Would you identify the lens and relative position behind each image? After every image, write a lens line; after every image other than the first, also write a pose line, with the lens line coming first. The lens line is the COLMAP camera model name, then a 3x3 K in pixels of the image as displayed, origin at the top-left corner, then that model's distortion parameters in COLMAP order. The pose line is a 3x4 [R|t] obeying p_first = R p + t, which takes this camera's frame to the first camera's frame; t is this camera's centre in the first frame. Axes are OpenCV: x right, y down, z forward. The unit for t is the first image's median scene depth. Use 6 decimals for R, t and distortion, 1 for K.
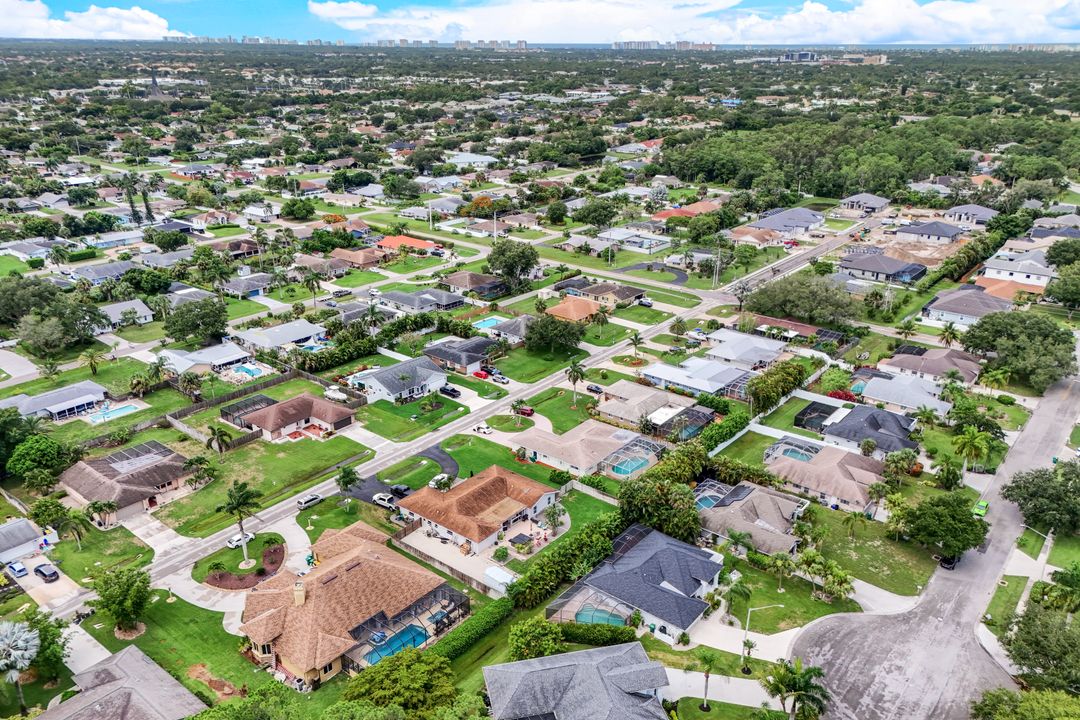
lens RADIAL K [[828.5, 0, 558.1], [0, 828.5, 360.6], [0, 0, 1]] dist [0.061144, -0.002096]
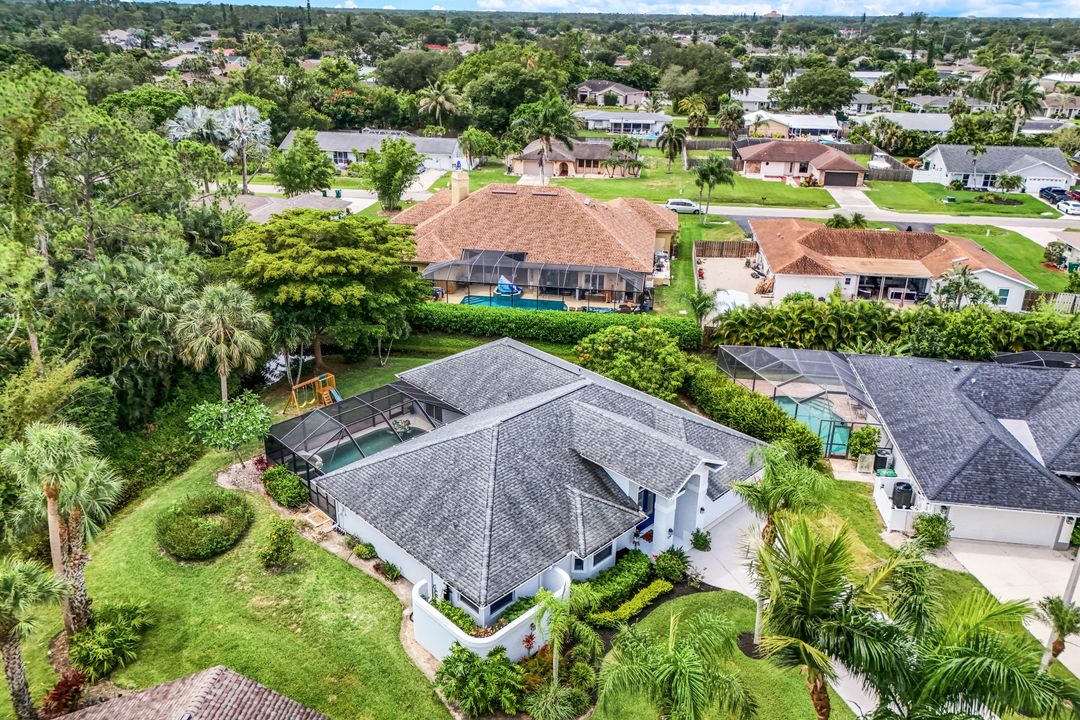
lens RADIAL K [[801.6, 0, 537.6], [0, 801.6, 361.7], [0, 0, 1]] dist [0.084683, -0.082827]
pose [[0.508953, 0.345309, -0.788498, 0.191225], [-0.322419, 0.925801, 0.197326, 0.158986], [0.798131, 0.153797, 0.582524, 0.418269]]
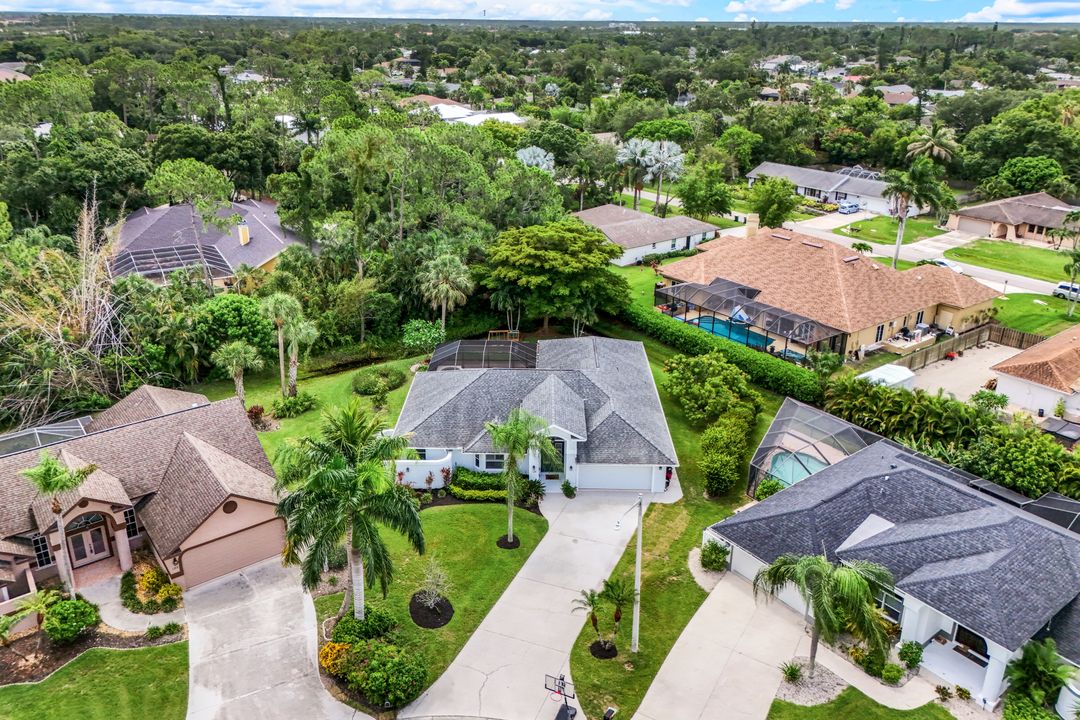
lens RADIAL K [[801.6, 0, 537.6], [0, 801.6, 361.7], [0, 0, 1]] dist [0.084683, -0.082827]
pose [[-0.241289, 0.371987, -0.896329, 0.304764], [-0.361905, 0.822499, 0.438771, 0.070570], [0.900447, 0.430256, -0.063836, 0.566614]]
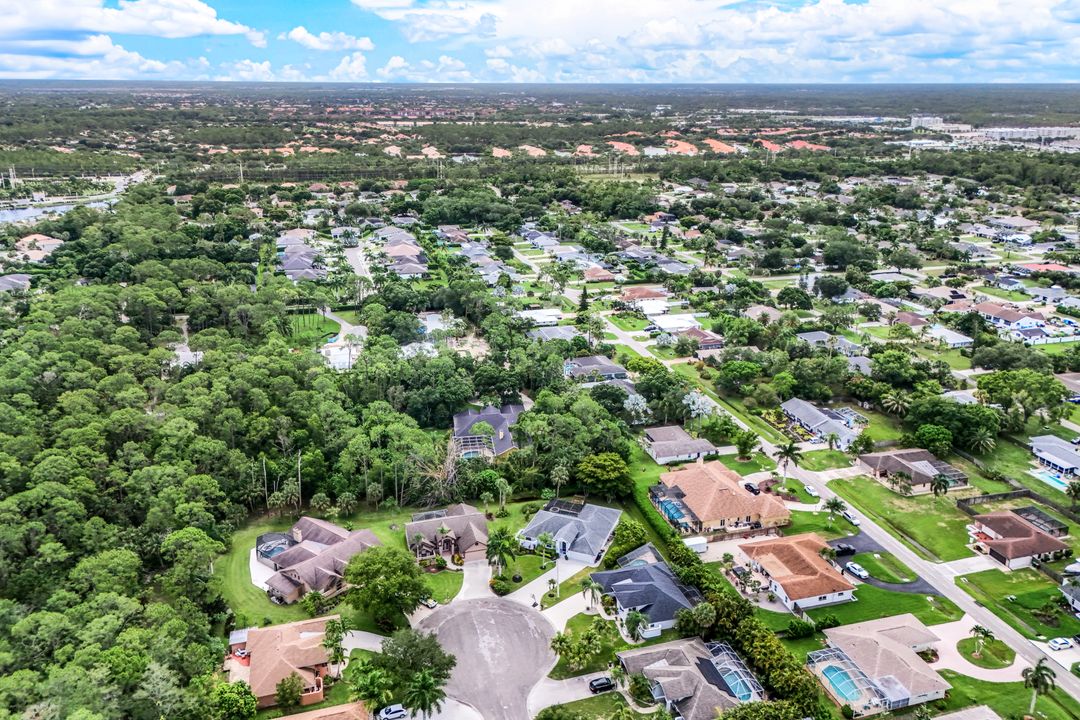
lens RADIAL K [[801.6, 0, 537.6], [0, 801.6, 361.7], [0, 0, 1]] dist [0.084683, -0.082827]
pose [[-0.568153, 0.268778, -0.777793, 0.786771], [-0.310773, 0.805091, 0.505221, -0.450884], [0.761986, 0.528760, -0.373886, 0.792279]]
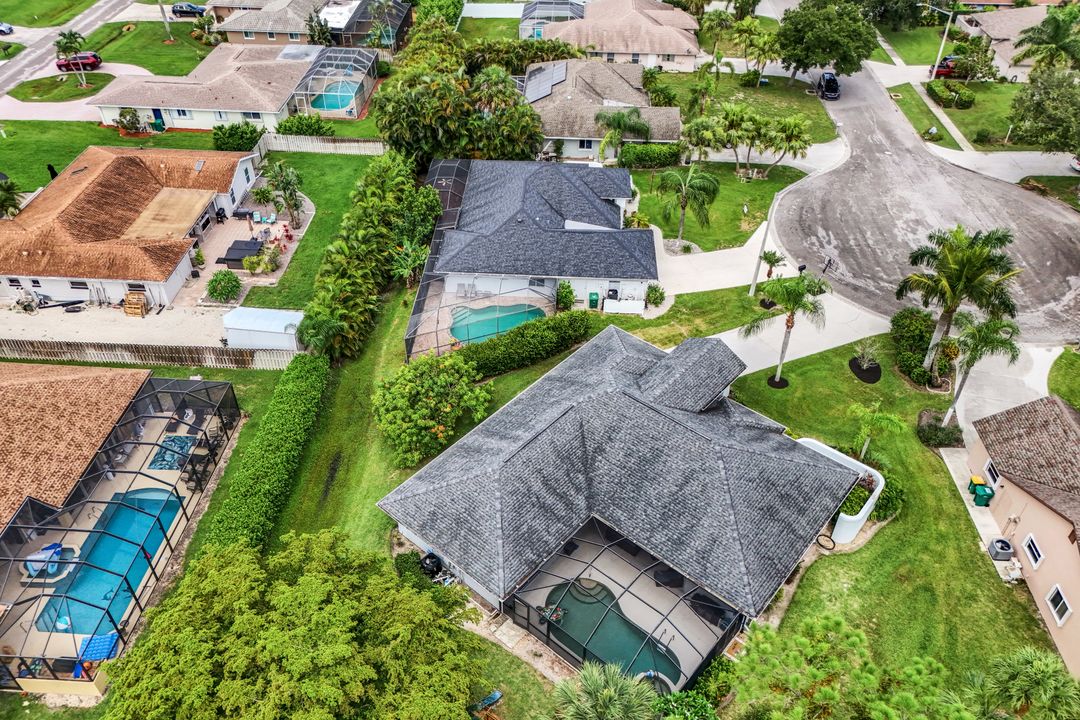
lens RADIAL K [[801.6, 0, 537.6], [0, 801.6, 361.7], [0, 0, 1]] dist [0.084683, -0.082827]
pose [[0.815271, -0.373309, 0.442688, -0.102123], [0.210807, 0.903343, 0.373539, 0.097437], [-0.539345, -0.211213, 0.815166, 0.370102]]
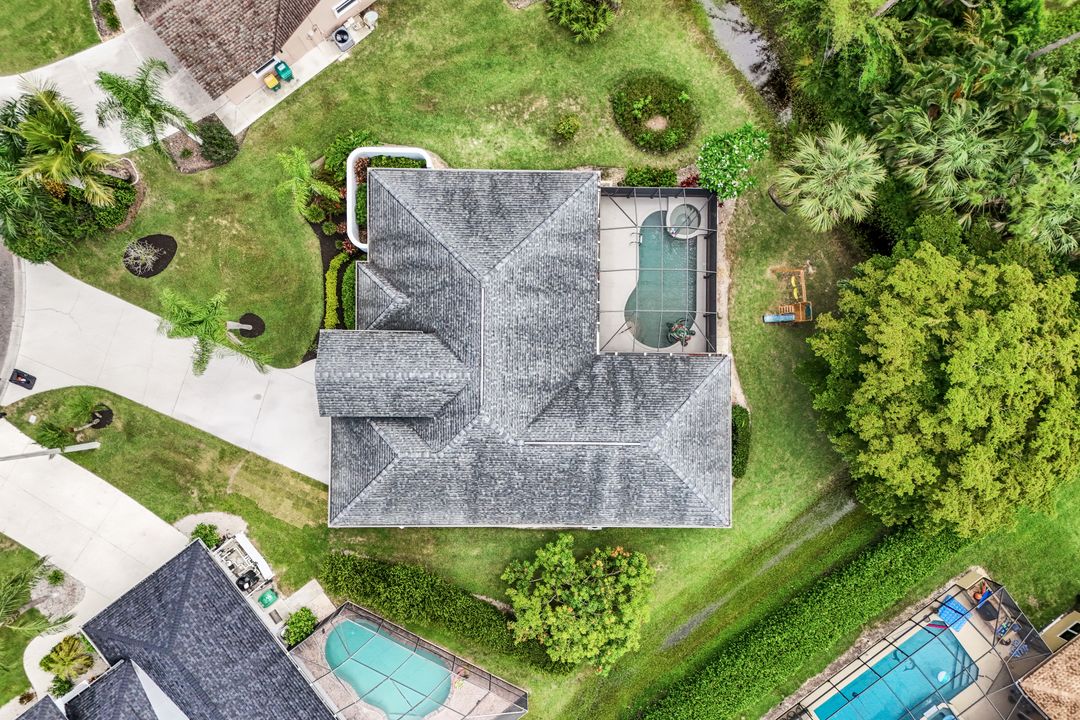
lens RADIAL K [[801.6, 0, 537.6], [0, 801.6, 361.7], [0, 0, 1]] dist [0.084683, -0.082827]
pose [[-0.968079, -0.248758, -0.030707, 0.019876], [0.063946, -0.363578, 0.929366, 0.010636], [-0.242352, 0.897736, 0.367879, 0.462401]]
